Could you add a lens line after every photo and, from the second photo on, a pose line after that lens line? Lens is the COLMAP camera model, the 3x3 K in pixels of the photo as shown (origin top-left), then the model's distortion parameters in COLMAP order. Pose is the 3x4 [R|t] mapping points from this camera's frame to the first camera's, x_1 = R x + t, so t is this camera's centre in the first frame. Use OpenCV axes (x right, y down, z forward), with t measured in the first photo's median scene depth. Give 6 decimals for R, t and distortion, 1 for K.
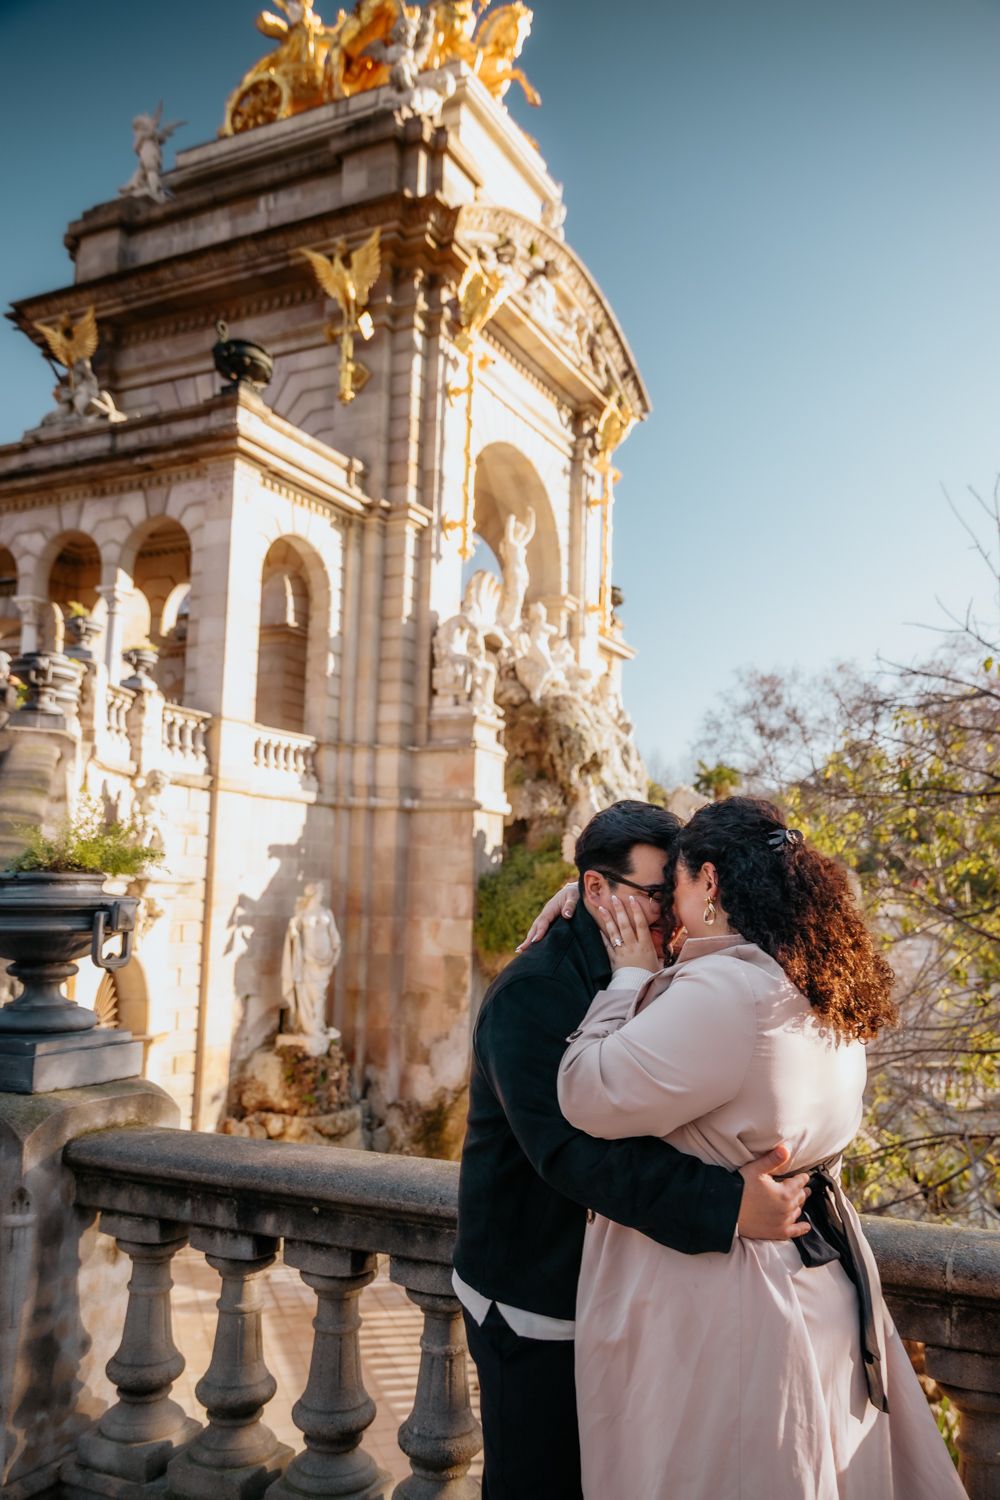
lens RADIAL K [[1197.8, 0, 500.0], [0, 1197.8, 750.0], [0, 0, 1]] dist [0.059012, -0.110369]
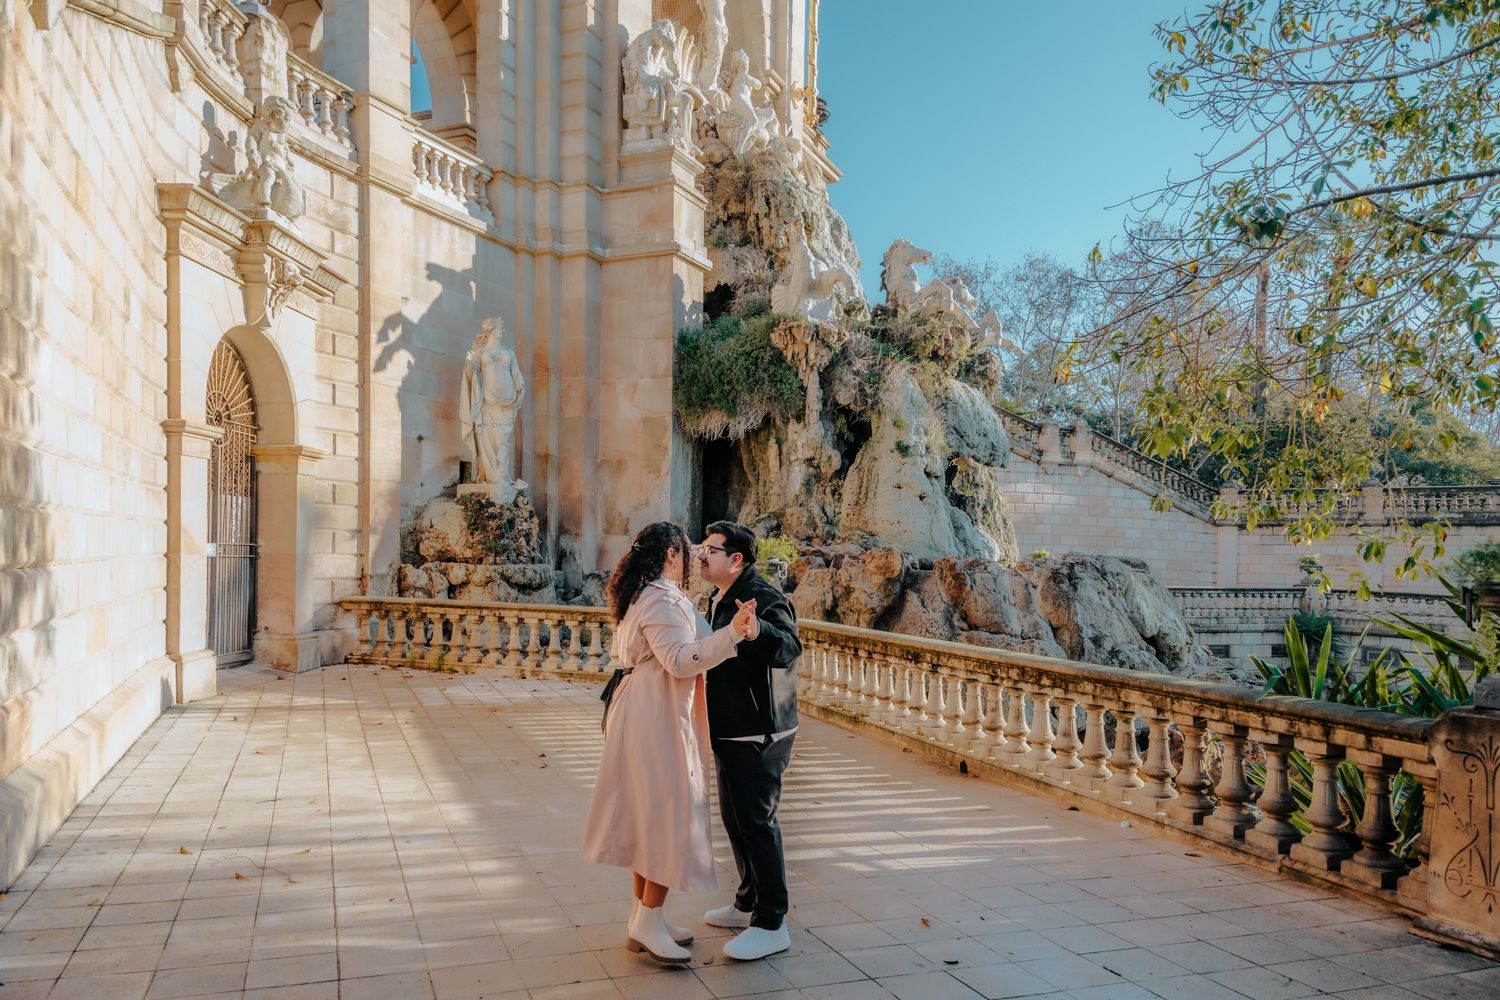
lens RADIAL K [[1097.8, 0, 743.4], [0, 1097.8, 568.9], [0, 0, 1]] dist [0.111142, -0.079797]
pose [[0.999044, -0.010961, 0.042326, -0.006258], [0.005227, 0.991063, 0.133290, 0.172174], [-0.043409, -0.132941, 0.990173, 0.147103]]
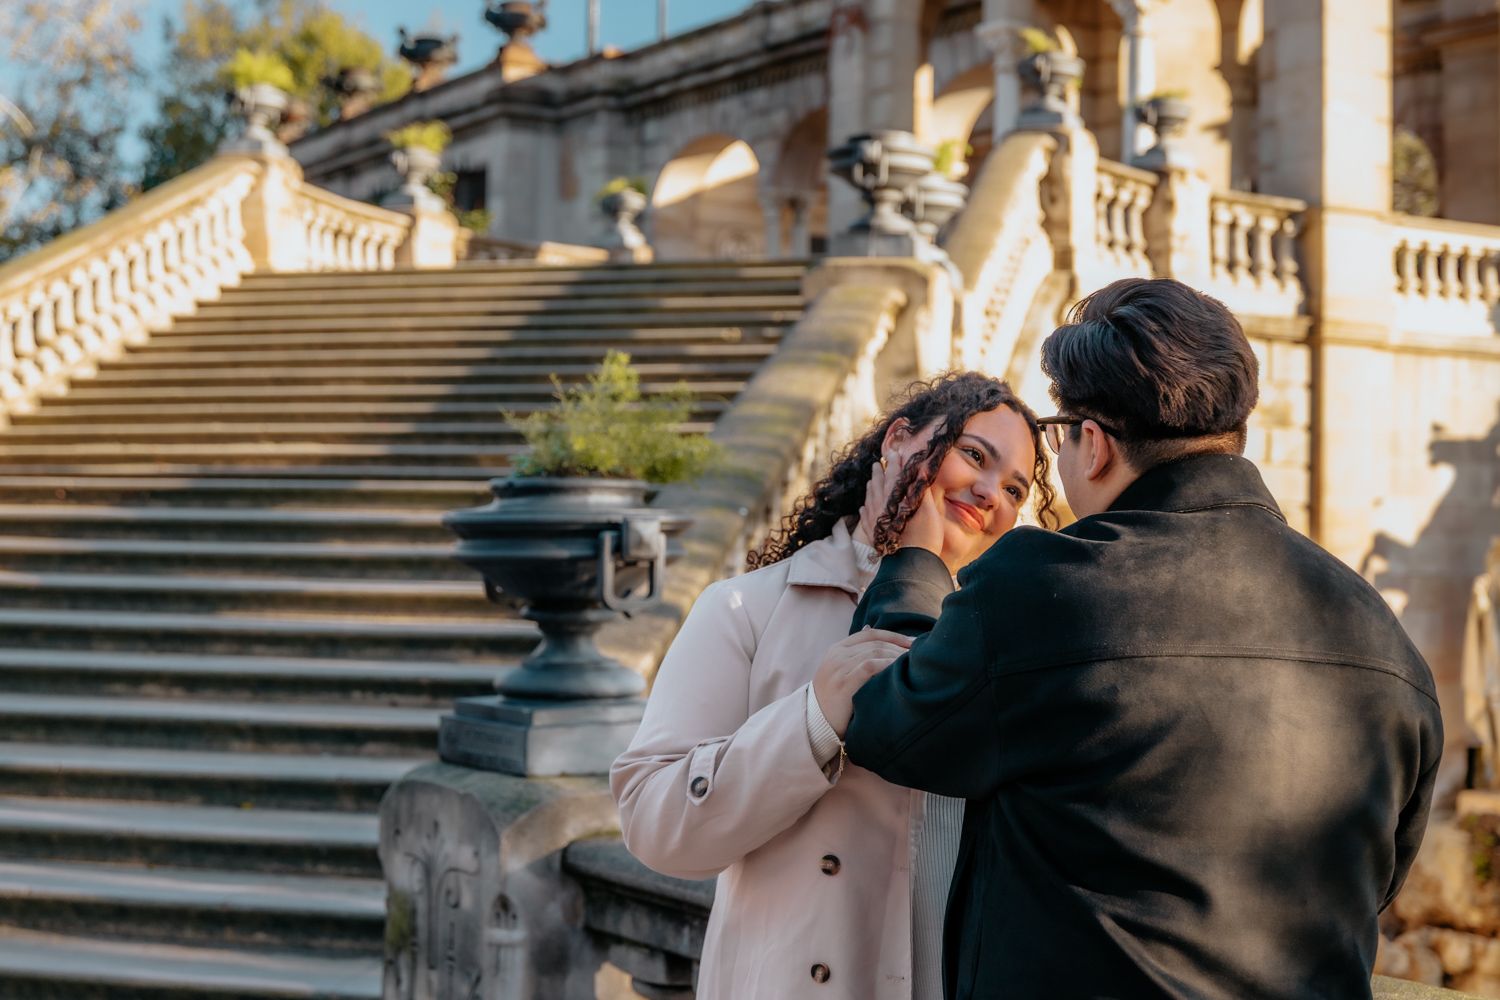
lens RADIAL K [[2312.4, 0, 749.4], [0, 2312.4, 474.4], [0, 0, 1]] dist [-0.122568, 0.006390]
pose [[0.855327, -0.024146, -0.517526, 0.066463], [0.070288, 0.995086, 0.069739, 0.001891], [0.513299, -0.096025, 0.852821, -0.015997]]
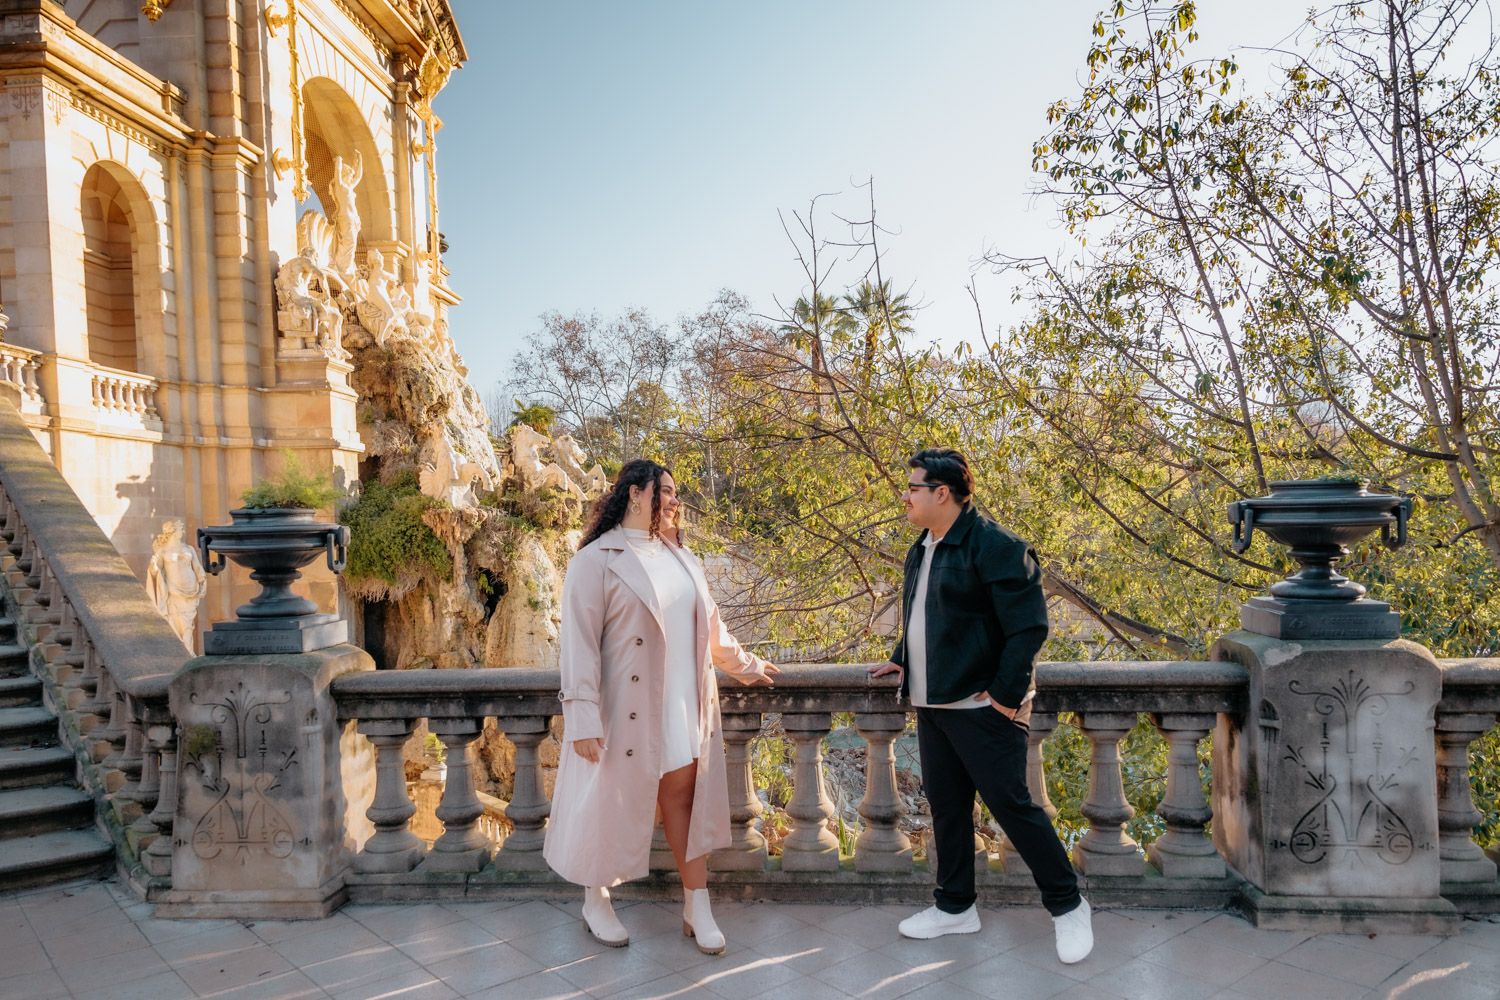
lens RADIAL K [[1097.8, 0, 743.4], [0, 1097.8, 568.9], [0, 0, 1]] dist [0.111142, -0.079797]
pose [[0.926780, -0.053236, 0.371814, -0.056346], [-0.007974, 0.986893, 0.161179, -0.007394], [-0.375521, -0.152343, 0.914208, -0.069704]]
